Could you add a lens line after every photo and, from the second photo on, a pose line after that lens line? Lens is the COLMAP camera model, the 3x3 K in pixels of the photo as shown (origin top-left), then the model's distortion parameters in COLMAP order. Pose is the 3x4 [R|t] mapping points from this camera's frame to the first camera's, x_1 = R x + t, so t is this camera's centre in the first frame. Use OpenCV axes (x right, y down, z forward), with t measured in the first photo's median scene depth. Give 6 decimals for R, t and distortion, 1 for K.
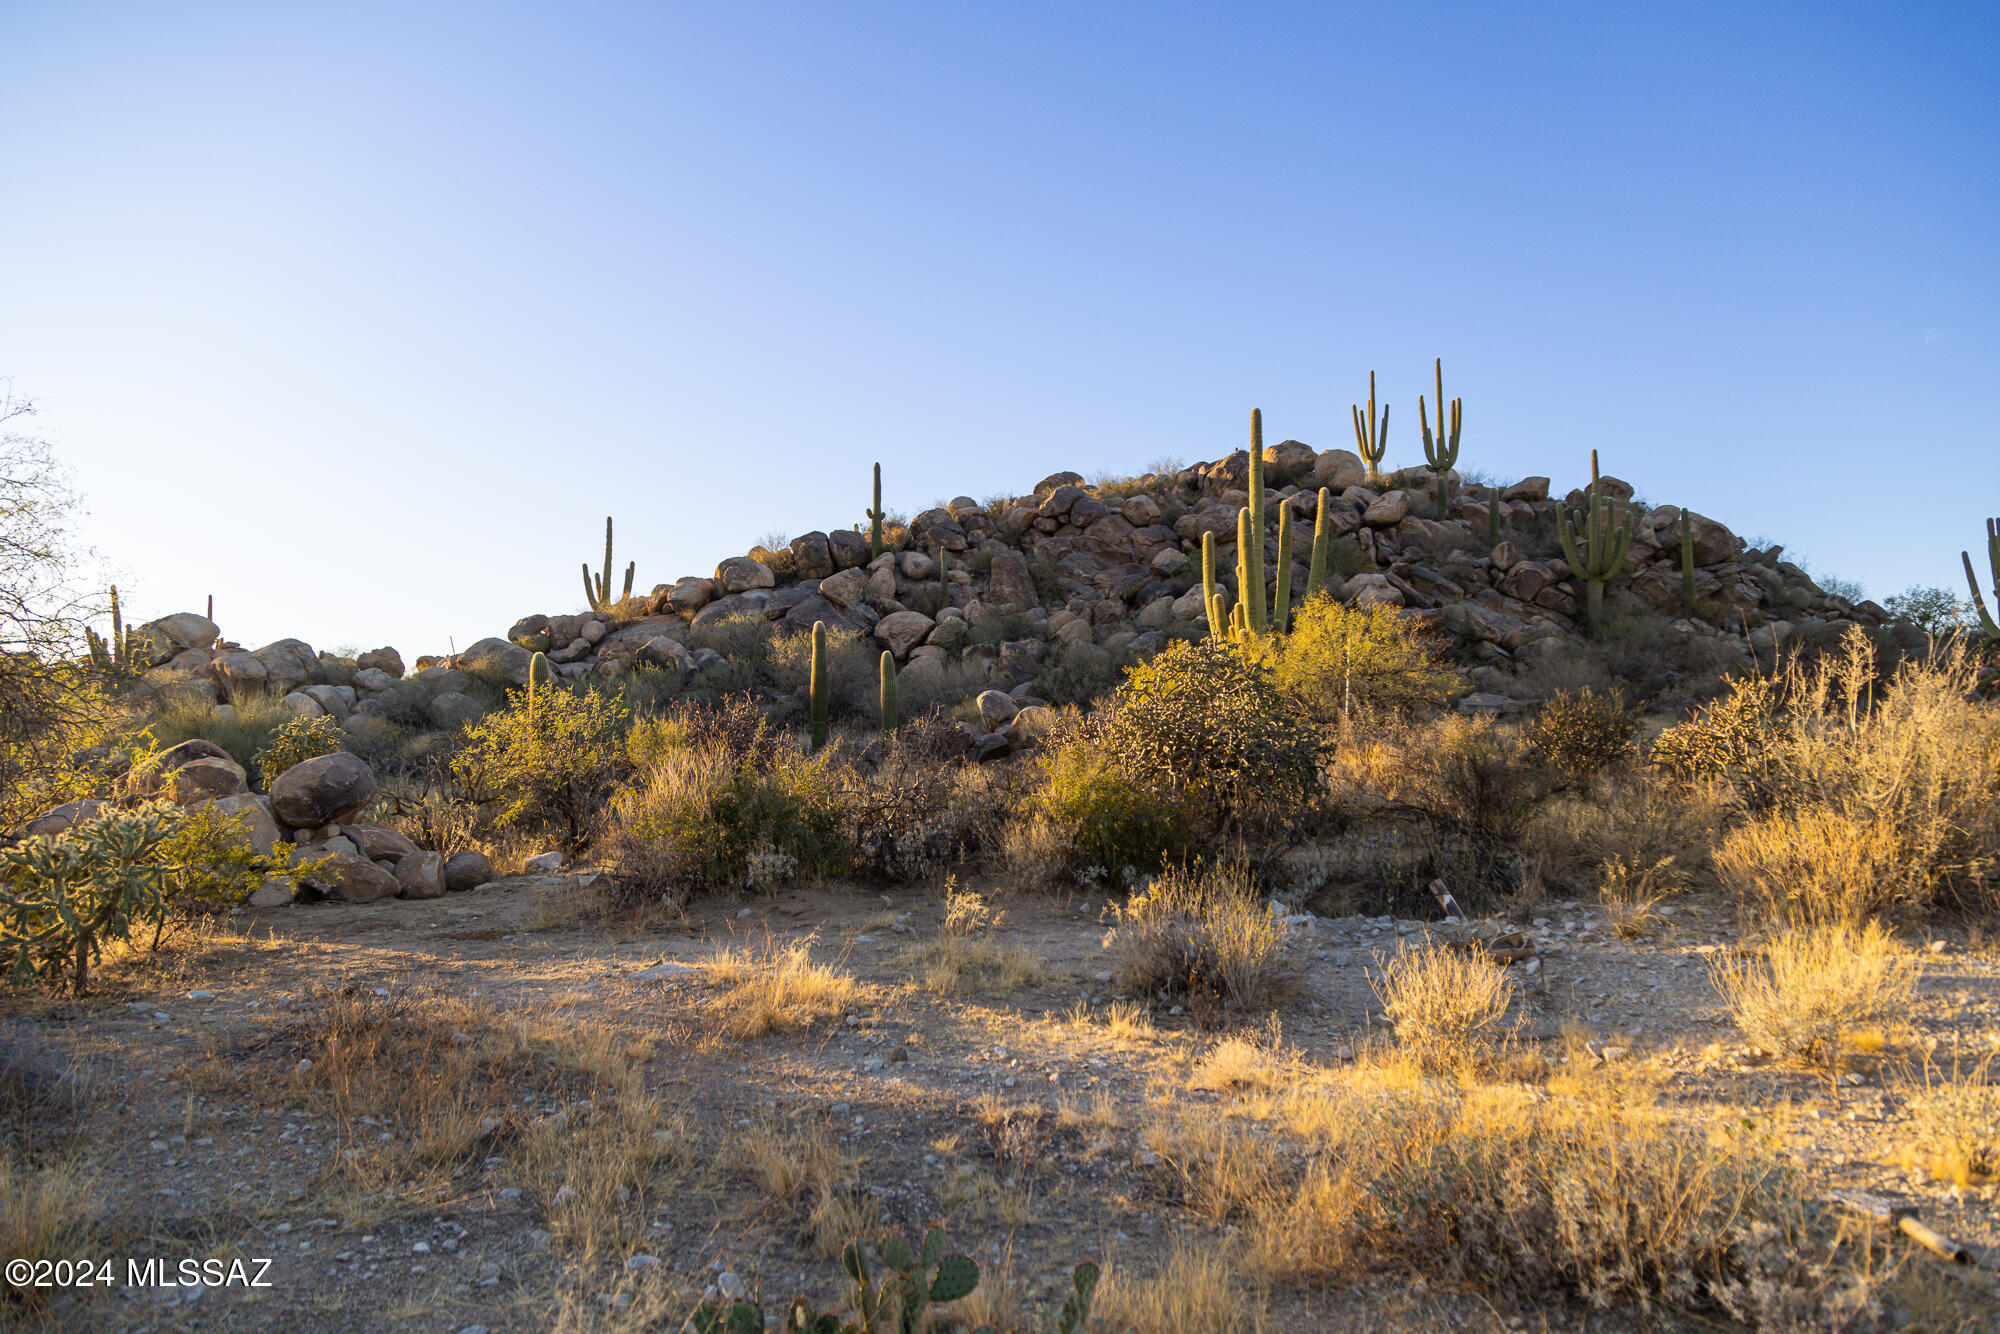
lens RADIAL K [[1330.9, 0, 933.7], [0, 1330.9, 724.4], [0, 0, 1]] dist [-0.081349, 0.056431]
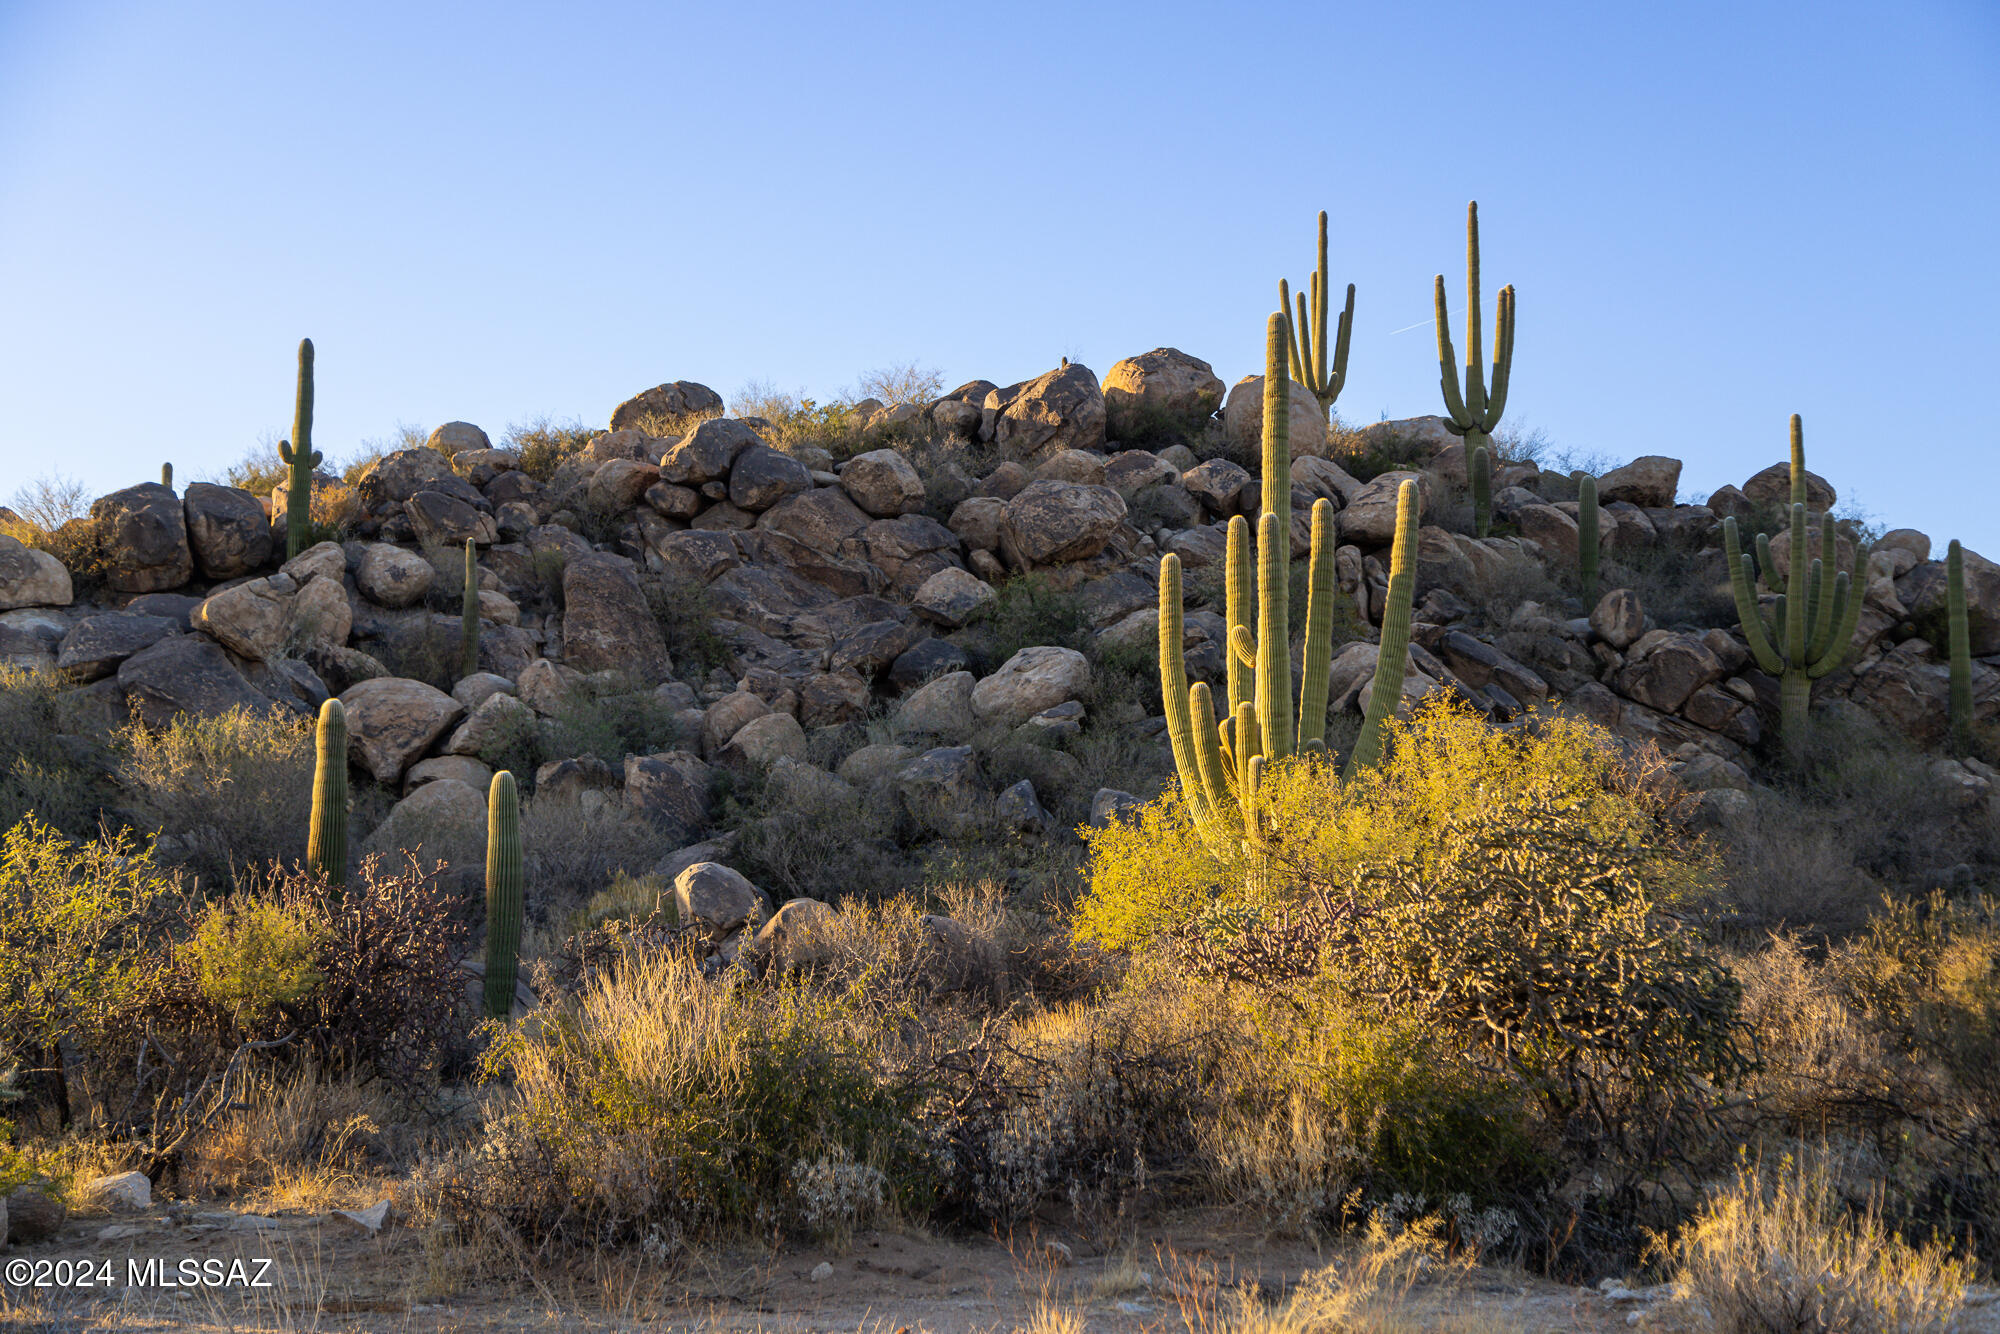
lens RADIAL K [[3095.4, 0, 1000.0], [0, 3095.4, 667.0], [0, 0, 1]] dist [-0.040520, -0.009323]
pose [[0.965054, 0.047302, 0.257746, -0.084087], [-0.024088, 0.995422, -0.092489, 0.002470], [-0.260941, 0.083048, 0.961776, -0.049788]]
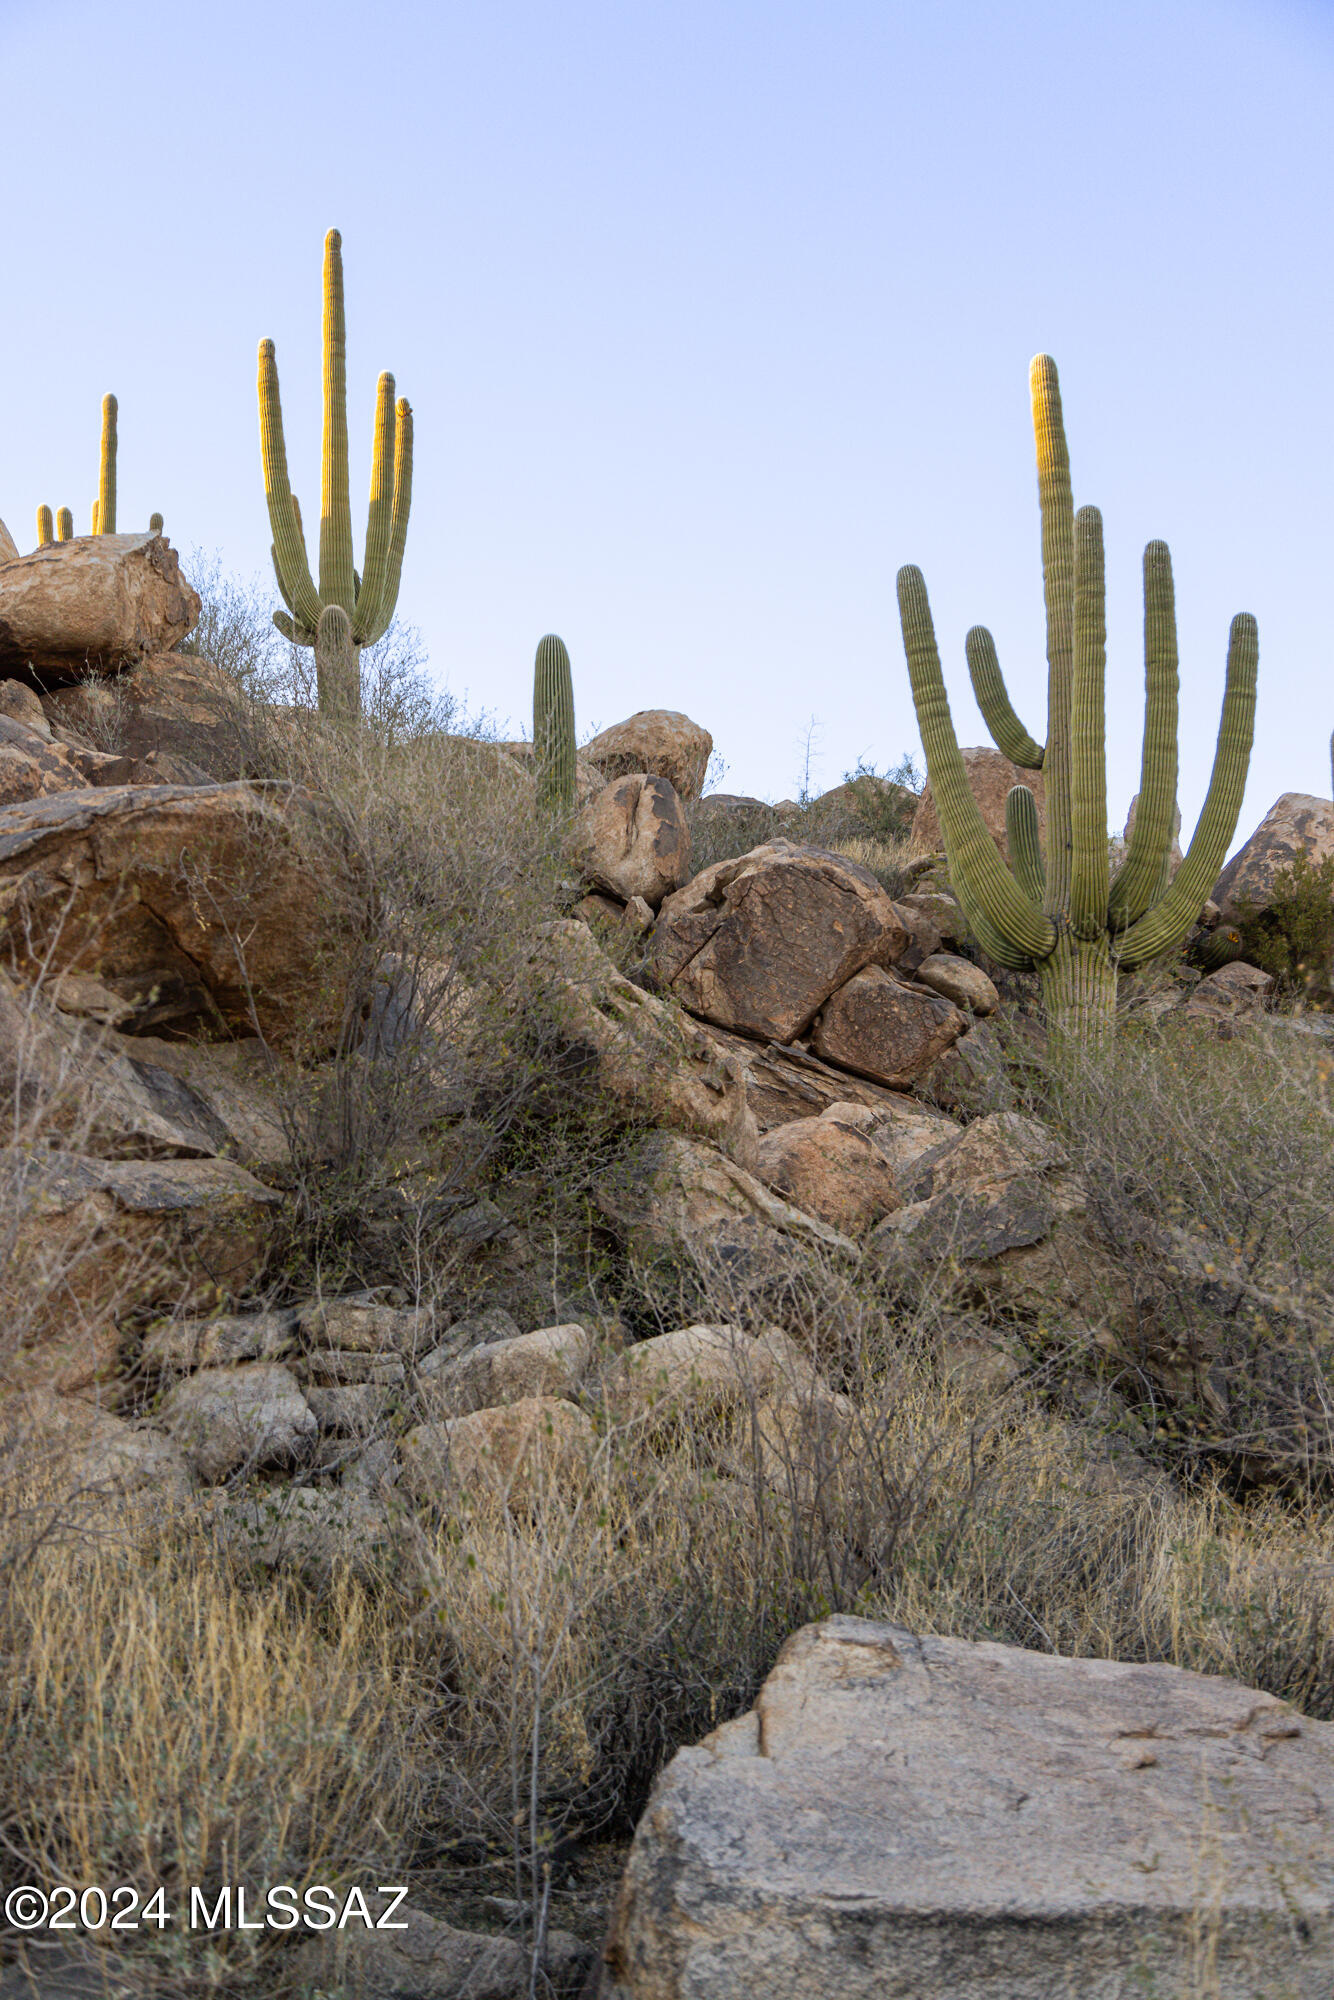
lens RADIAL K [[2617.0, 0, 667.0], [0, 2617.0, 1000.0], [0, 0, 1]] dist [0.004455, 0.008221]
pose [[0.876811, 0.094519, 0.471454, 0.247292], [0.010549, 0.976472, -0.215386, -0.018959], [-0.480720, 0.193826, 0.855184, 0.644801]]
